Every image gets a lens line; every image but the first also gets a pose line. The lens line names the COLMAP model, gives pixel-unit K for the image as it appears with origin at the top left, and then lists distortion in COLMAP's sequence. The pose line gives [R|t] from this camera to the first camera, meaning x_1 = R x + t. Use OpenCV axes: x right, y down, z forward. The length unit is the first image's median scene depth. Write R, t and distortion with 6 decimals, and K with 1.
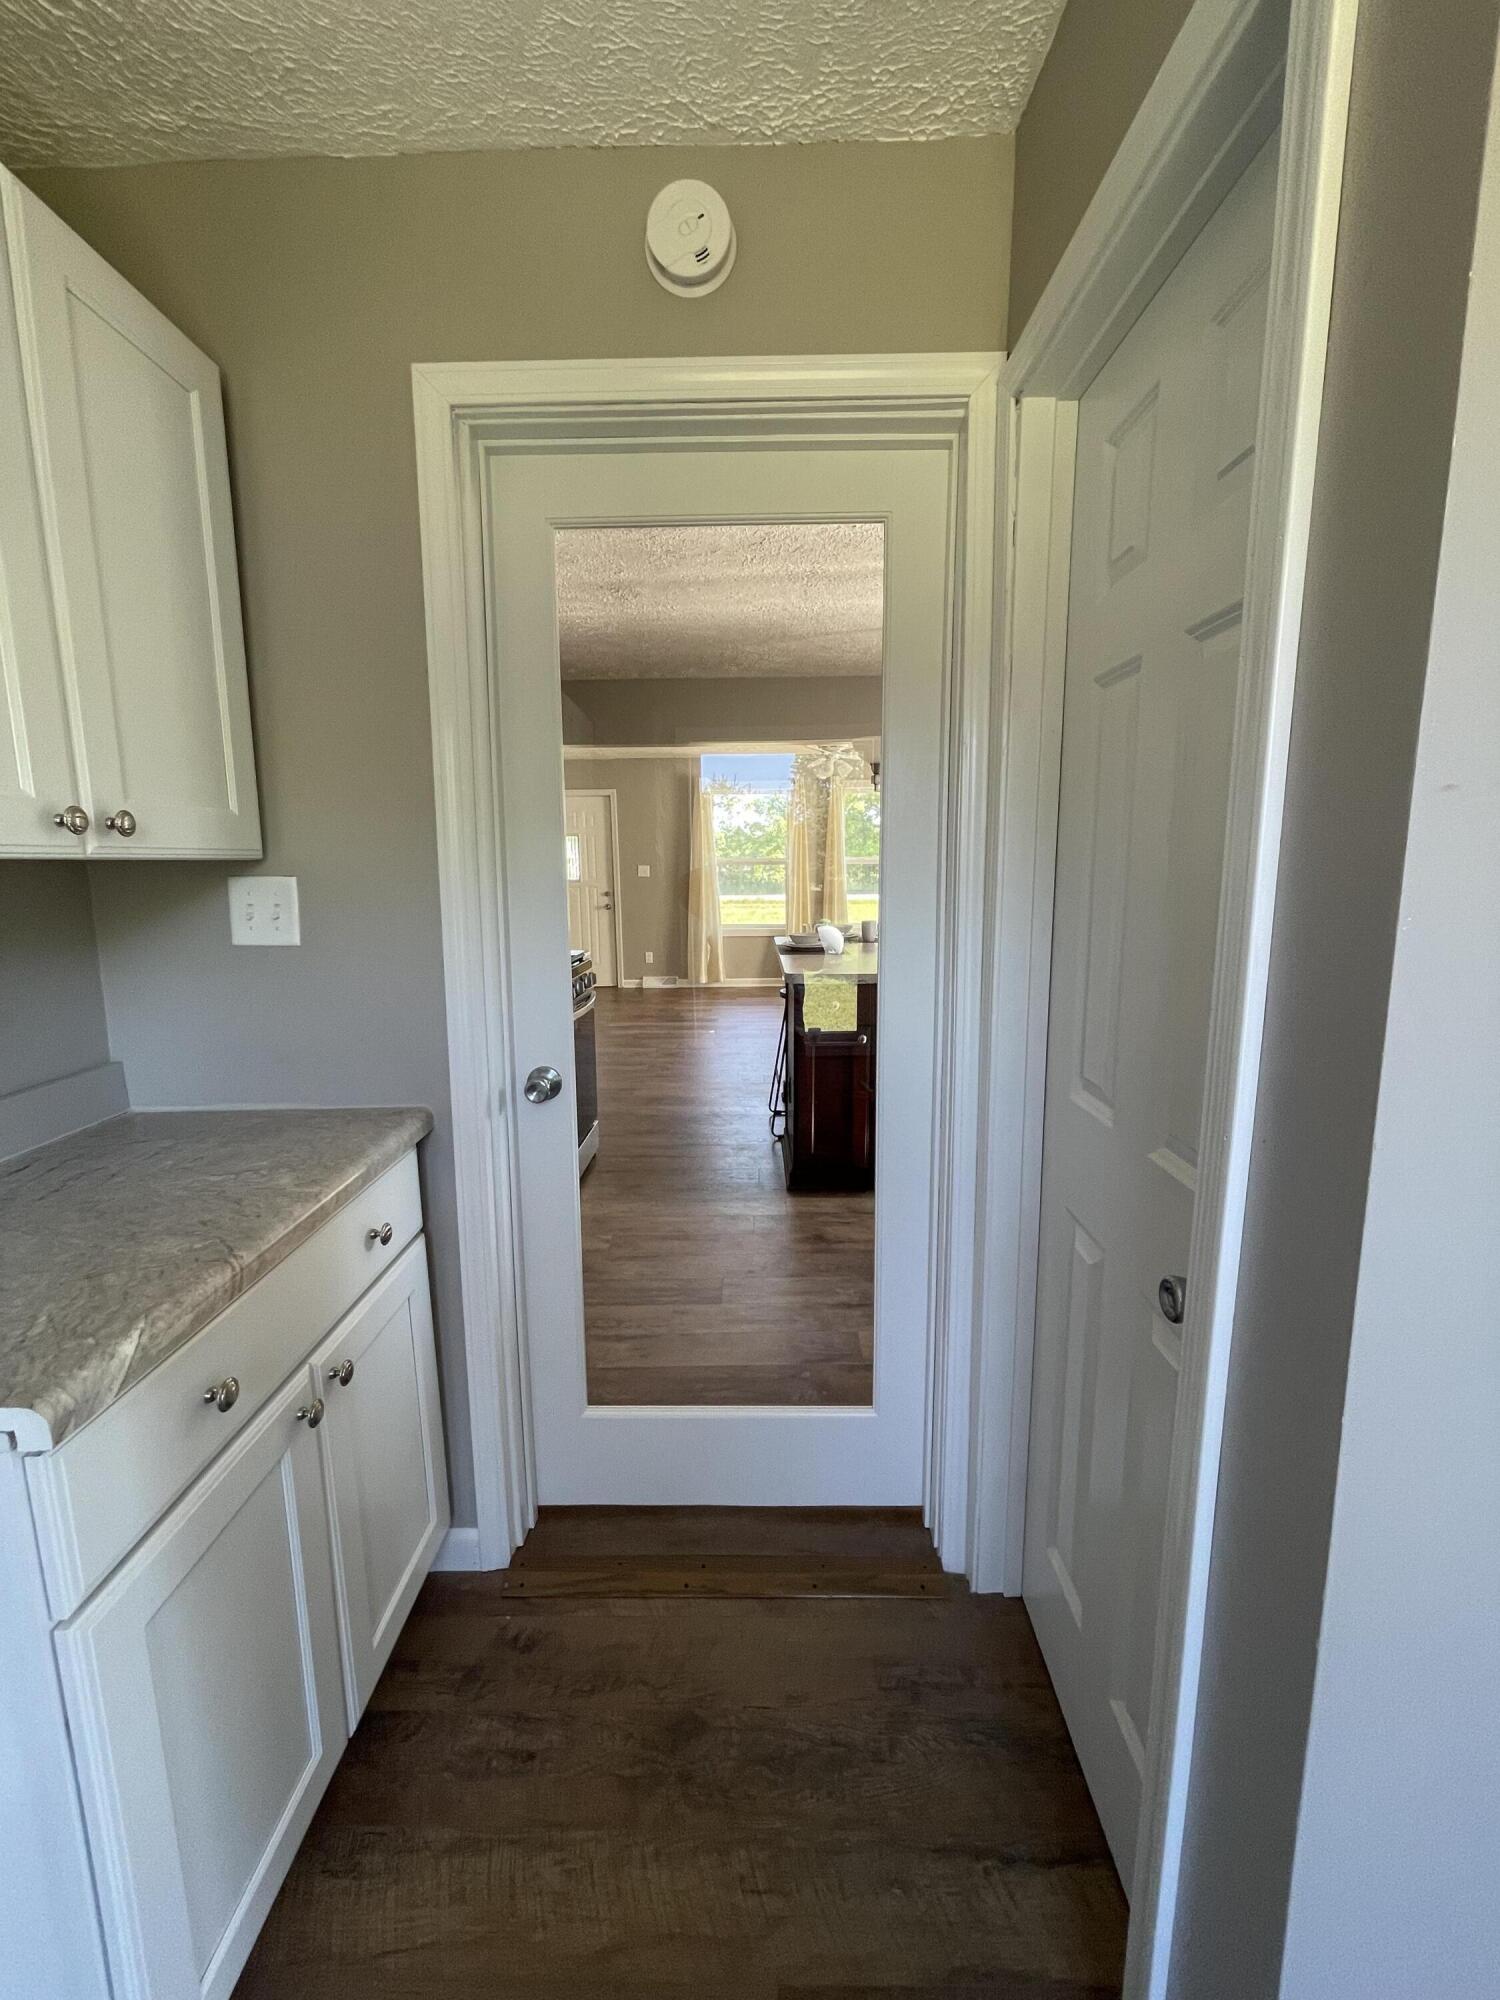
lens RADIAL K [[812.7, 0, 750.0], [0, 812.7, 1000.0], [0, 0, 1]] dist [0.000548, 0.000000]
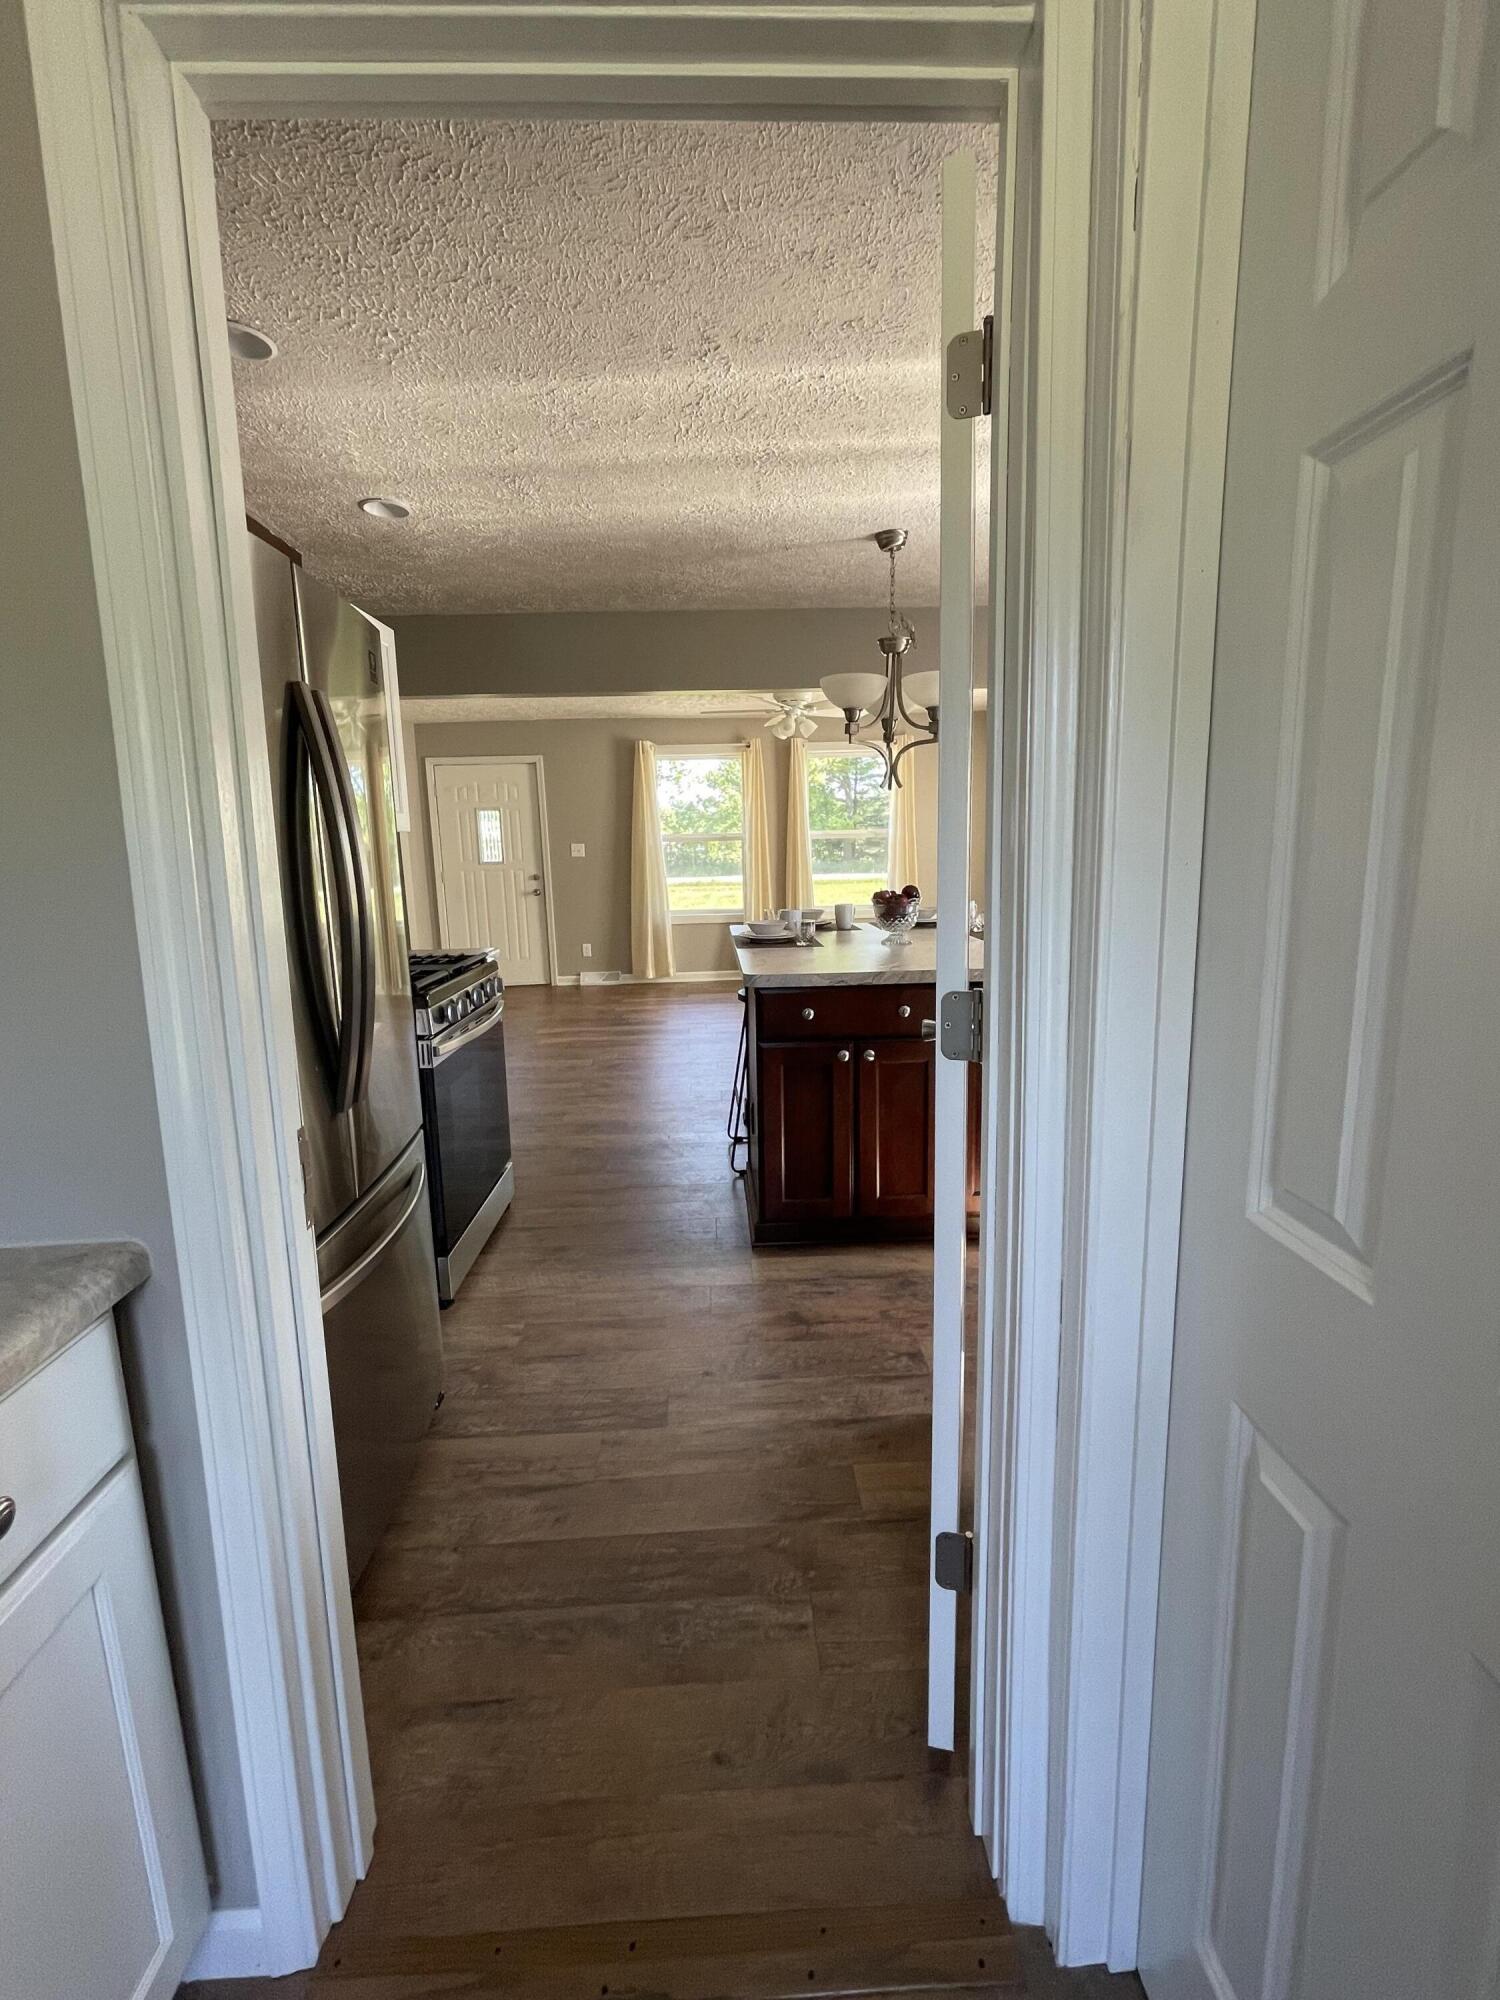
lens RADIAL K [[878.6, 0, 750.0], [0, 878.6, 1000.0], [0, 0, 1]] dist [-0.000074, 0.000134]
pose [[0.998551, -0.023684, 0.048323, 0.006372], [0.023136, 0.999662, 0.011876, -0.013537], [-0.048588, -0.010741, 0.998761, 0.119855]]
